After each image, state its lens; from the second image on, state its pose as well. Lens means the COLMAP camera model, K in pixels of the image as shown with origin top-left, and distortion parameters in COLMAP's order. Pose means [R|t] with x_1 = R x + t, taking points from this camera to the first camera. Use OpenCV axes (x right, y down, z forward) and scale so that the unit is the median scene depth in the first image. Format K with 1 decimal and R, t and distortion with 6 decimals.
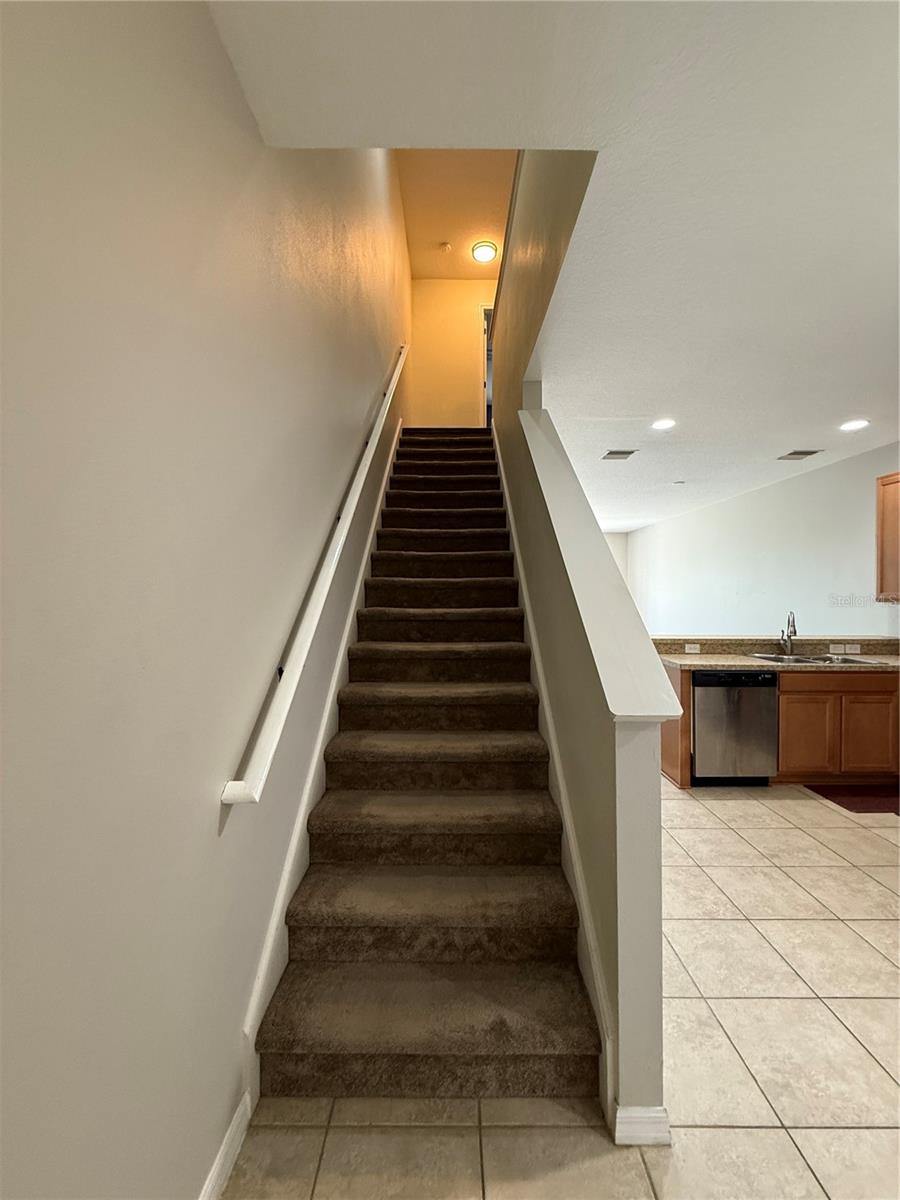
lens RADIAL K [[479.5, 0, 449.1], [0, 479.5, 596.4], [0, 0, 1]] dist [-0.000686, 0.000532]
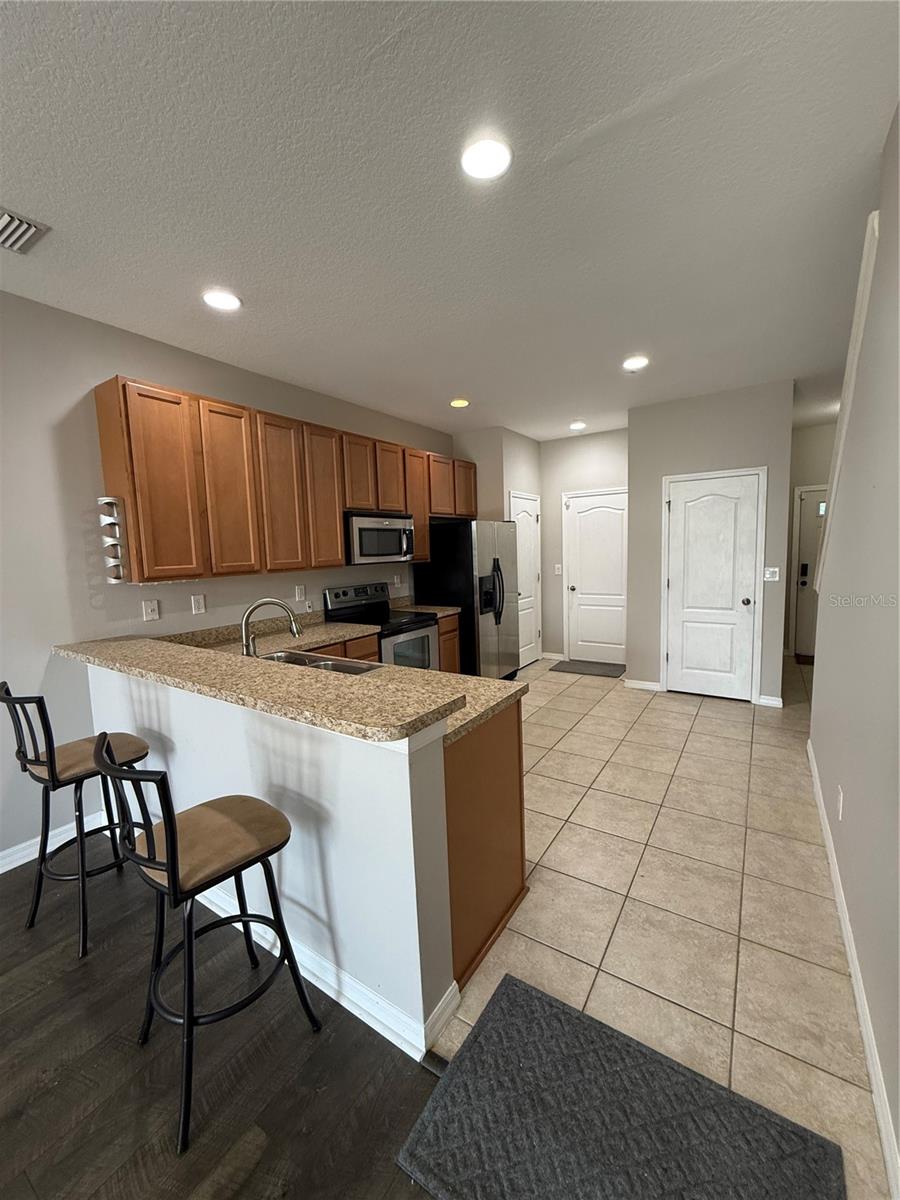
lens RADIAL K [[479.5, 0, 449.1], [0, 479.5, 596.4], [0, 0, 1]] dist [-0.000686, 0.000532]
pose [[-0.835120, -0.031737, 0.549151, 0.246328], [0.035985, 0.993044, 0.112114, -0.030356], [-0.548889, 0.113390, -0.828169, 1.508762]]
